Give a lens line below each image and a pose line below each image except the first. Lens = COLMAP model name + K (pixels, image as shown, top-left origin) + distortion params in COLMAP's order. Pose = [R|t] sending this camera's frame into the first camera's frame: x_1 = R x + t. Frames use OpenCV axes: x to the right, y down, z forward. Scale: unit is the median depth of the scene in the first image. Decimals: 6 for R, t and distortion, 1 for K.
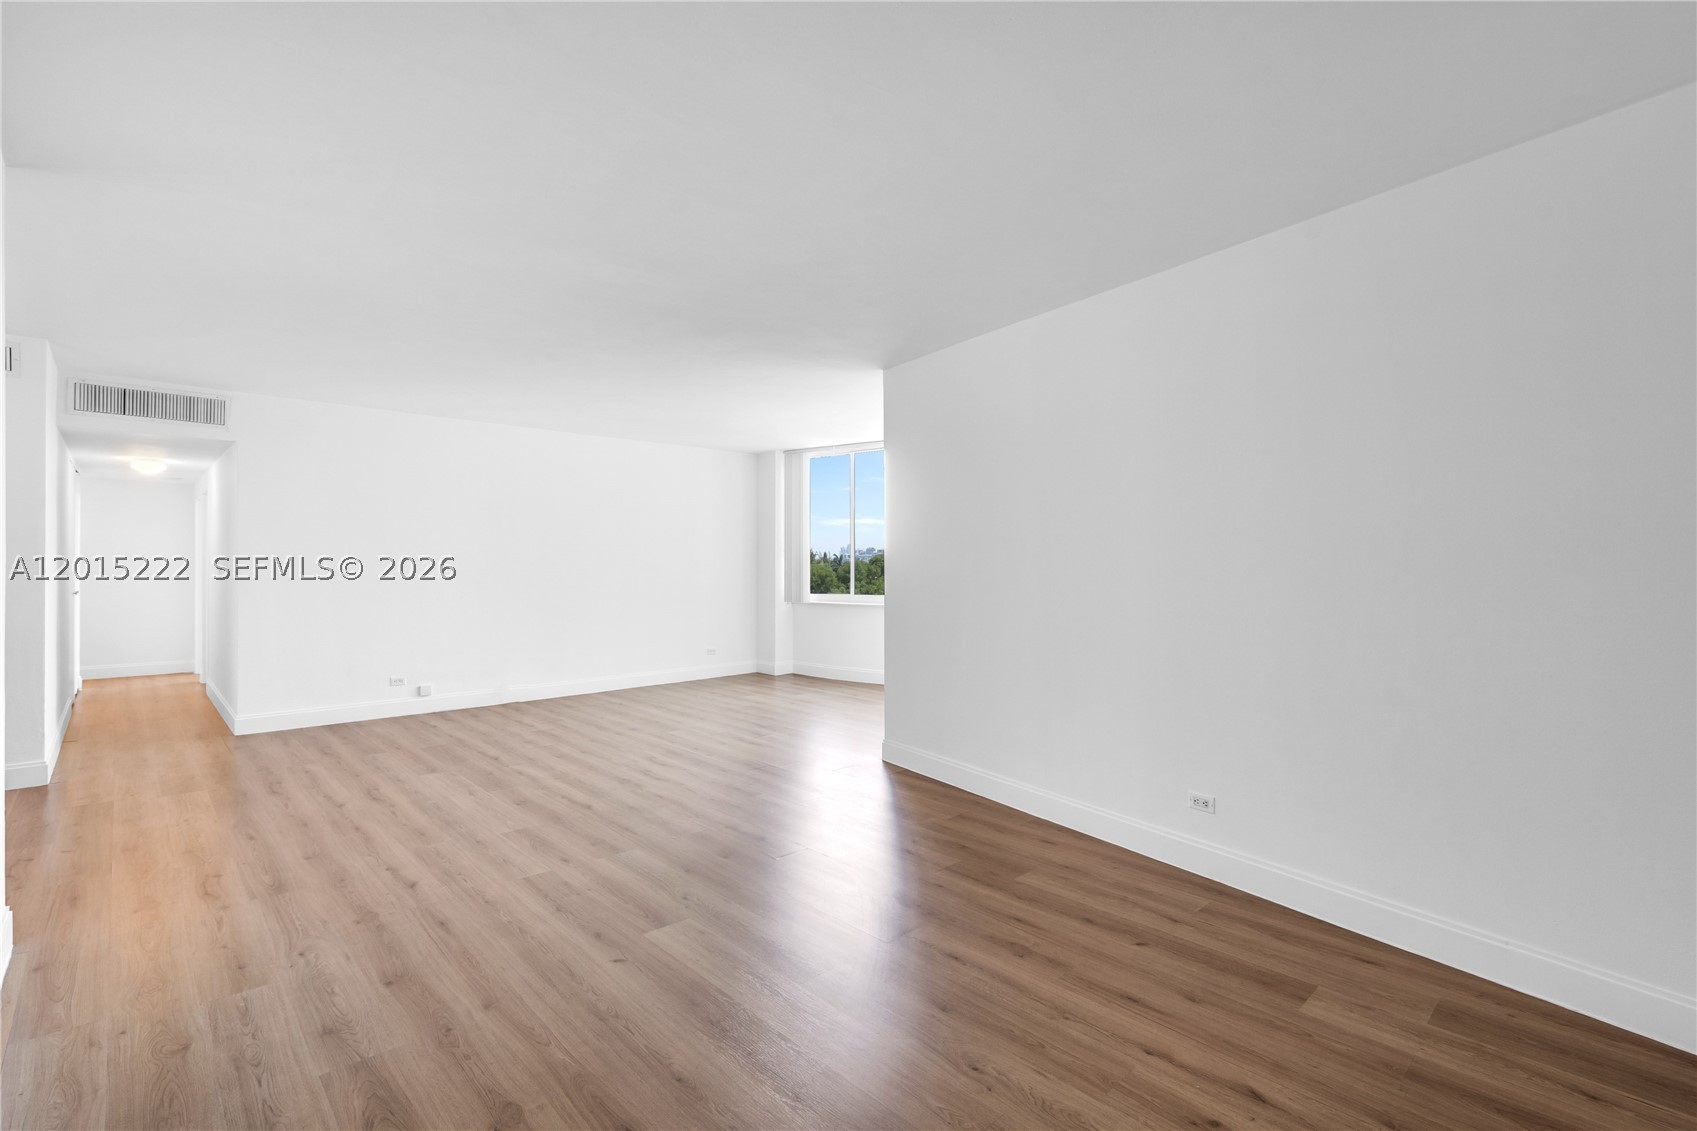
lens RADIAL K [[769.1, 0, 848.5], [0, 769.1, 565.5], [0, 0, 1]] dist [-0.002466, 0.000141]
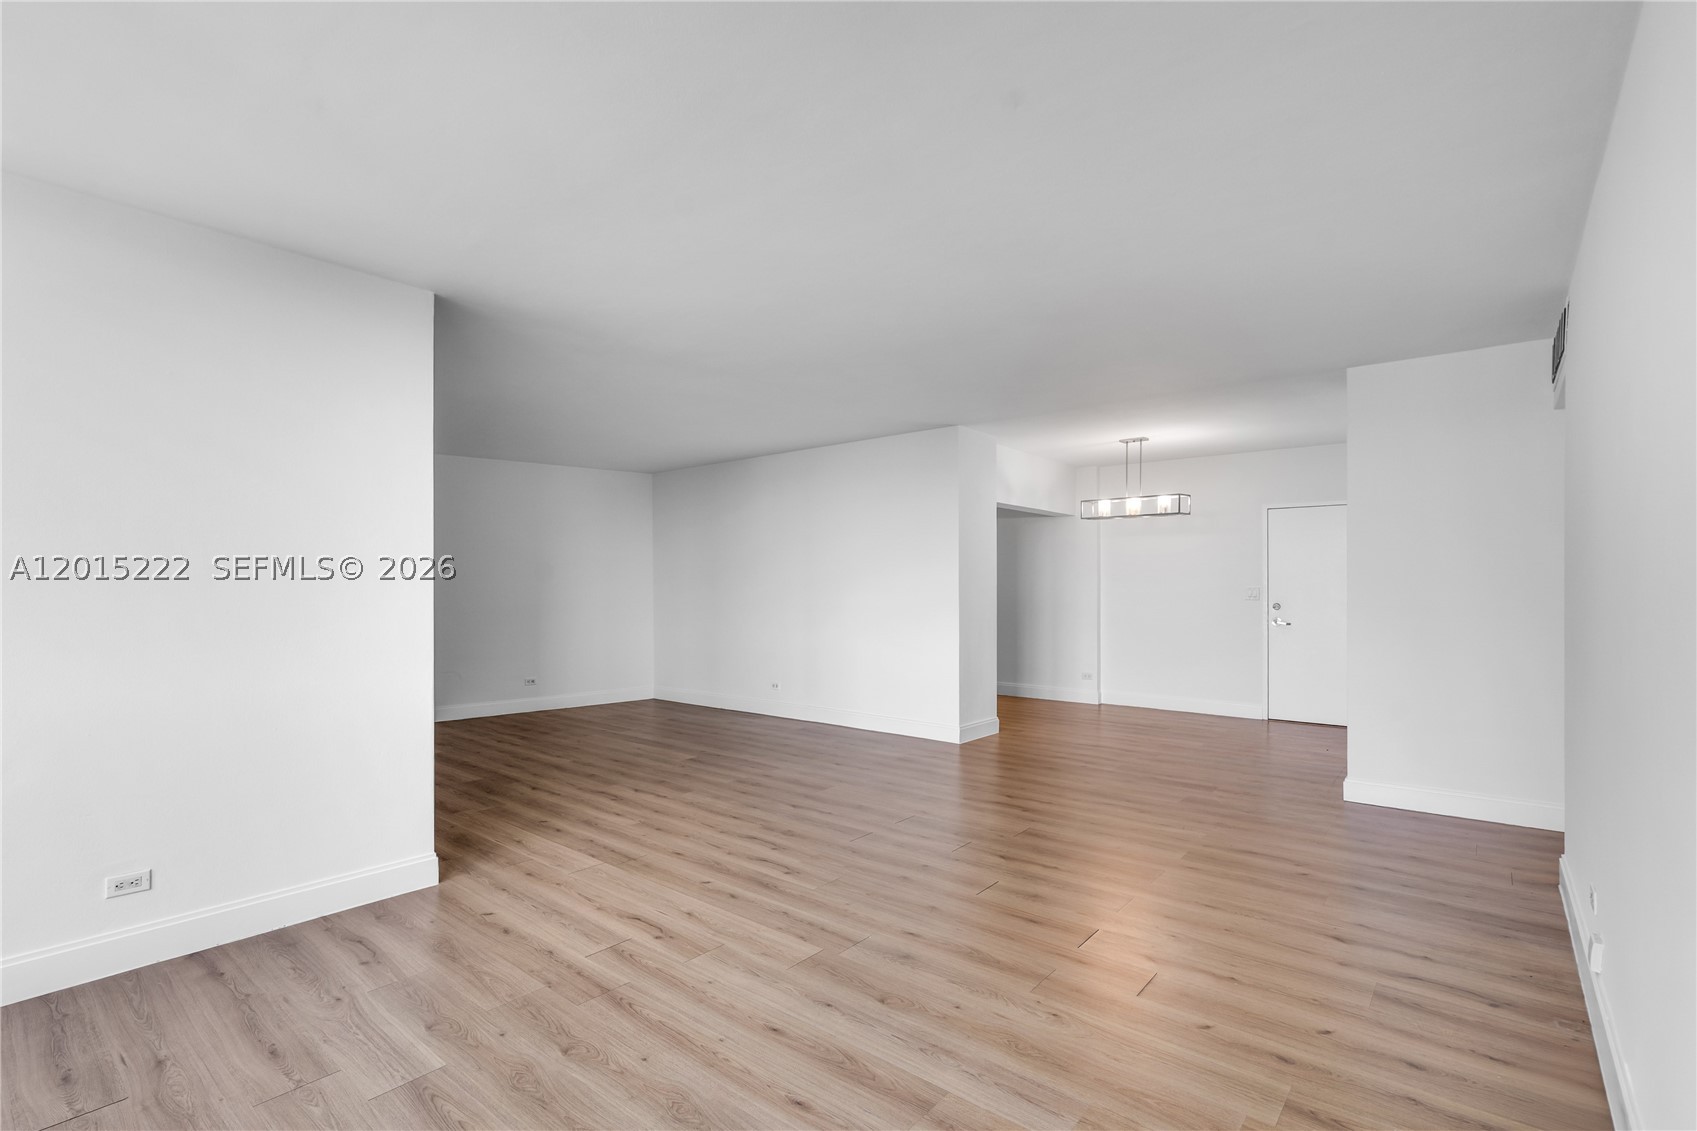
lens RADIAL K [[769.2, 0, 840.0], [0, 769.2, 581.3], [0, 0, 1]] dist [-0.003854, 0.000189]
pose [[-0.993997, -0.000730, -0.109402, -0.357228], [-0.000145, 0.999986, -0.005352, -0.009282], [0.109404, -0.005304, -0.993983, 2.677128]]
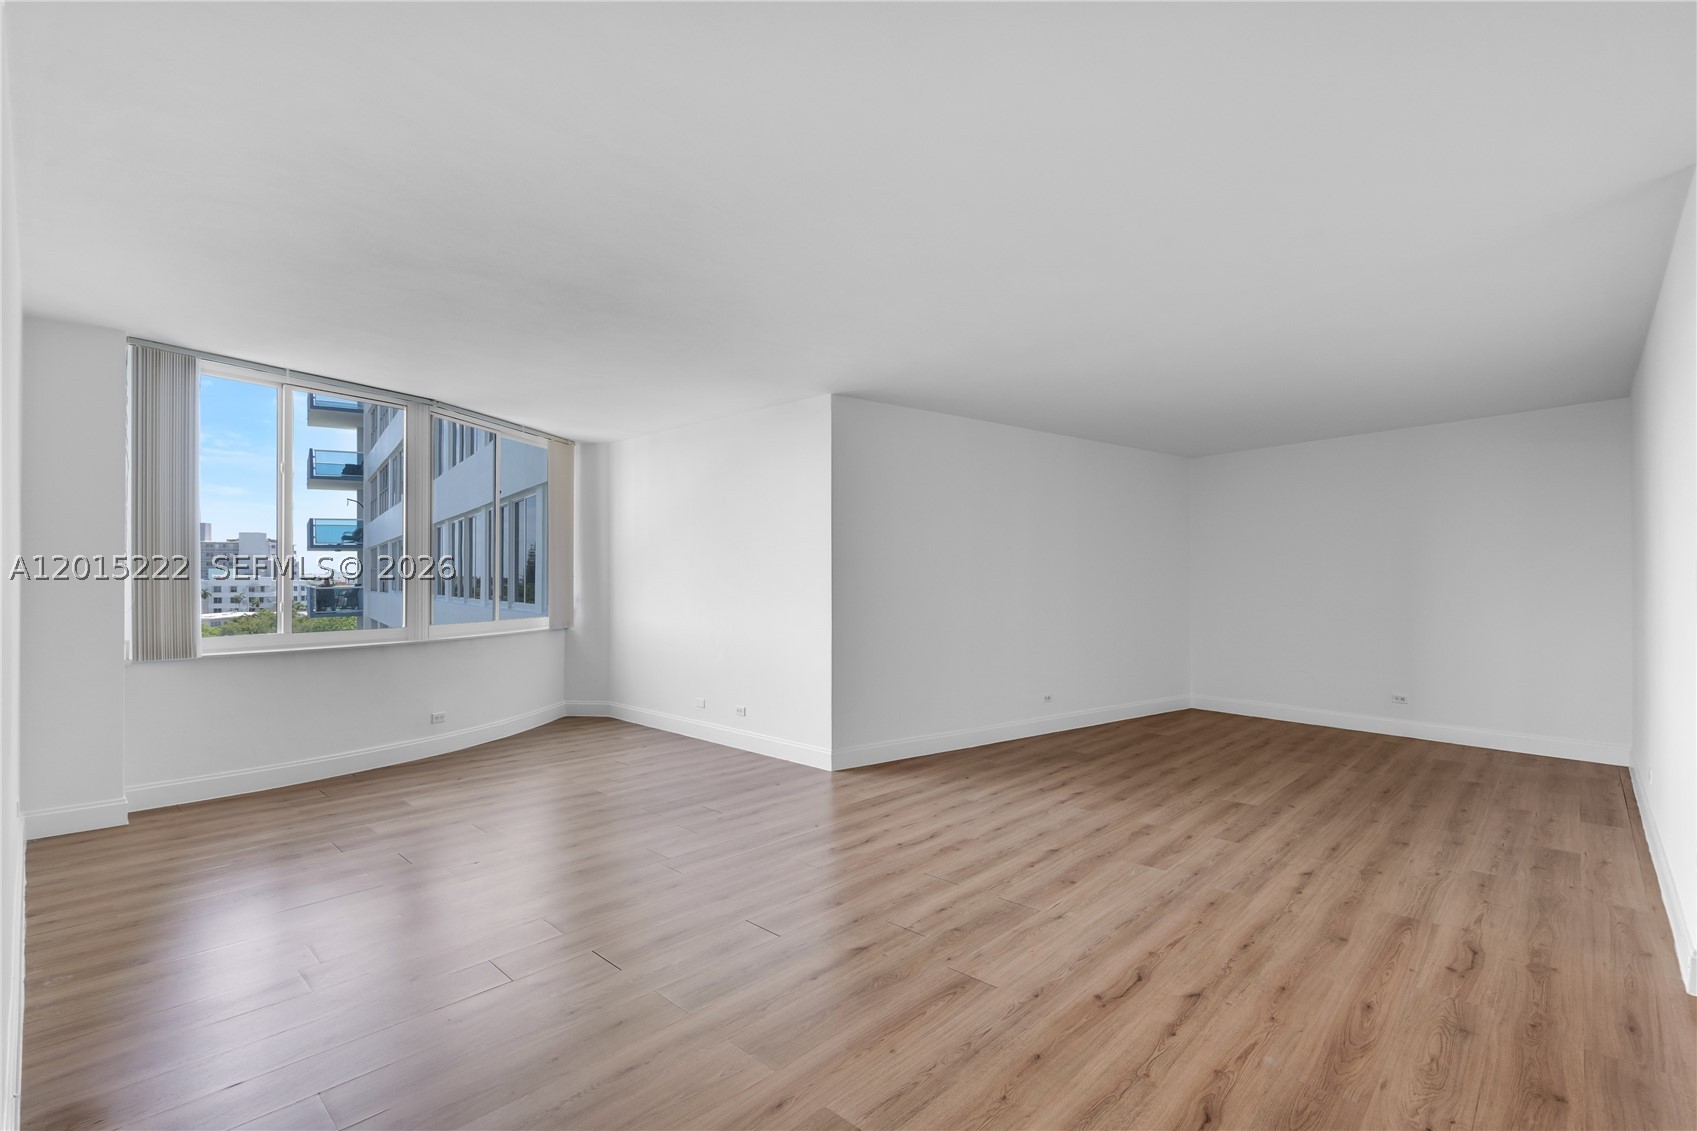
lens RADIAL K [[769.1, 0, 848.5], [0, 769.1, 565.5], [0, 0, 1]] dist [-0.002466, 0.000141]
pose [[-0.052548, 0.019558, 0.998427, -1.552458], [0.001075, 0.999809, -0.019528, -0.003128], [-0.998618, 0.000047, -0.052559, 1.623167]]
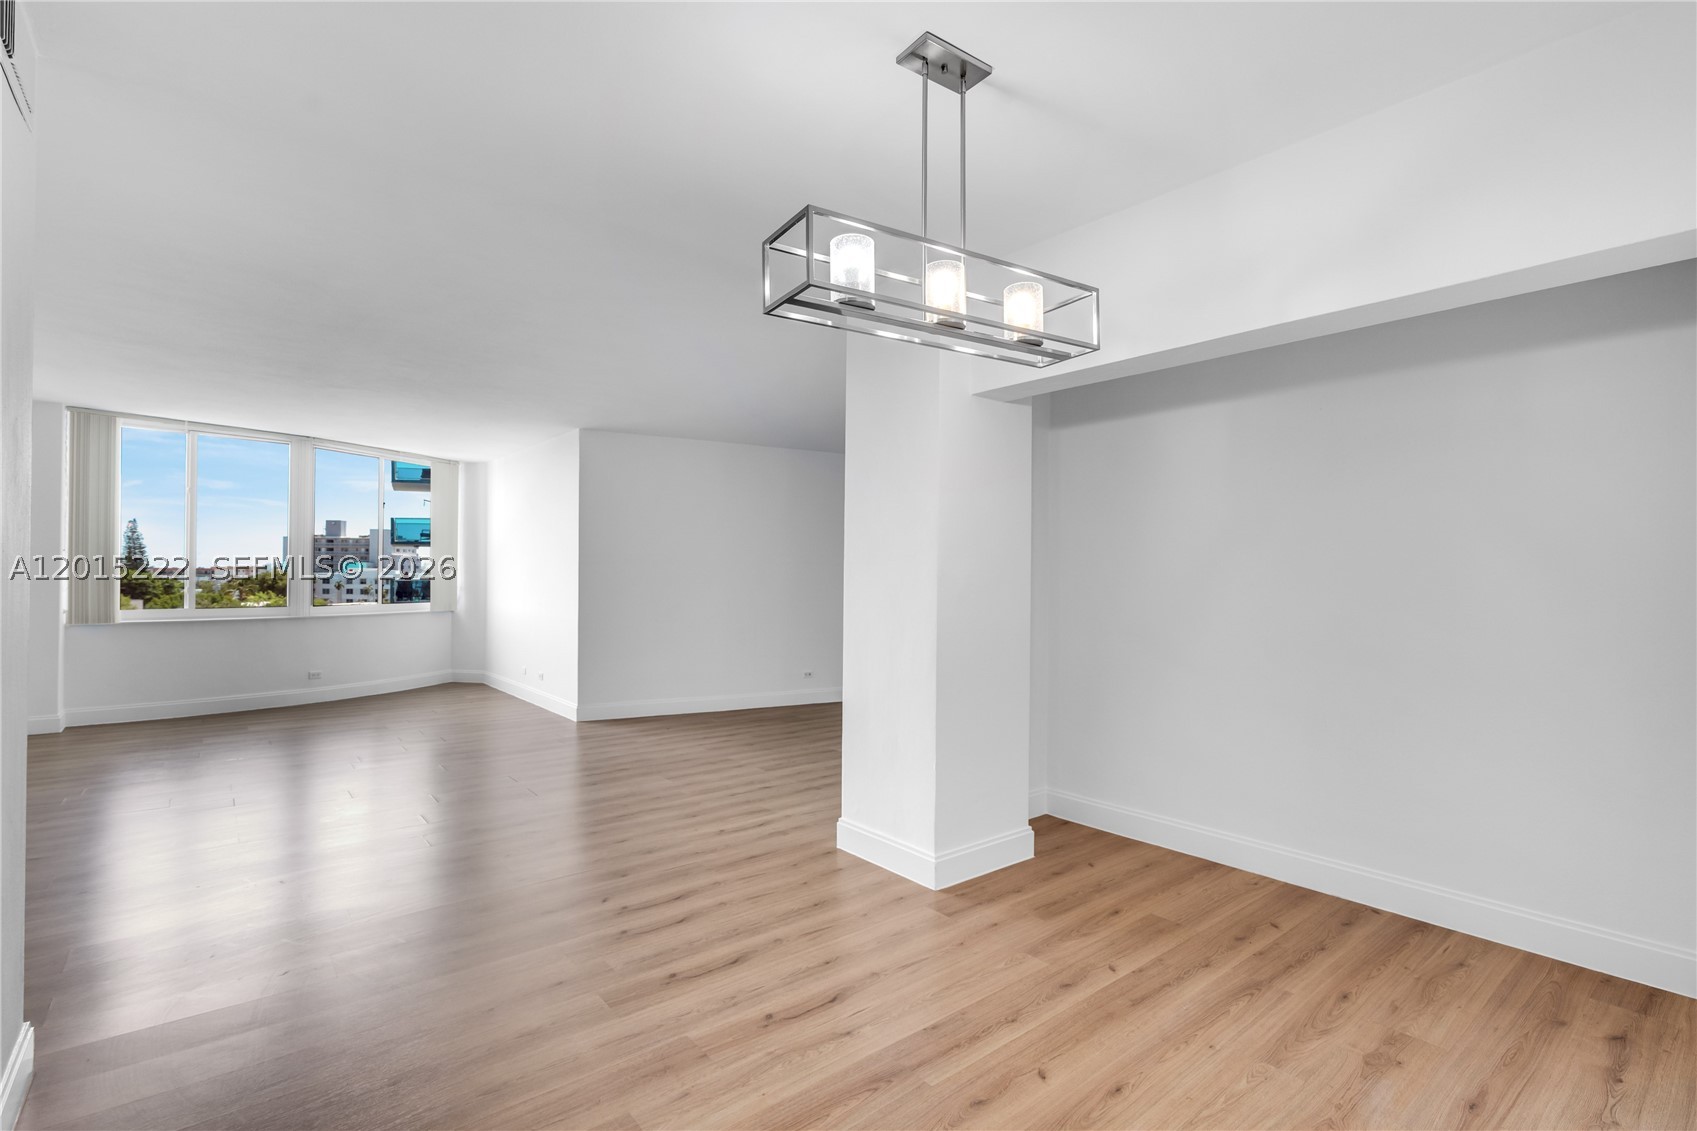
lens RADIAL K [[783.2, 0, 848.5], [0, 783.2, 565.5], [0, 0, 1]] dist [-0.001986, -0.000255]
pose [[0.076653, 0.014496, 0.996952, -1.985387], [-0.005243, 0.999886, -0.014135, 0.001887], [-0.997044, -0.004143, 0.076720, 0.686794]]
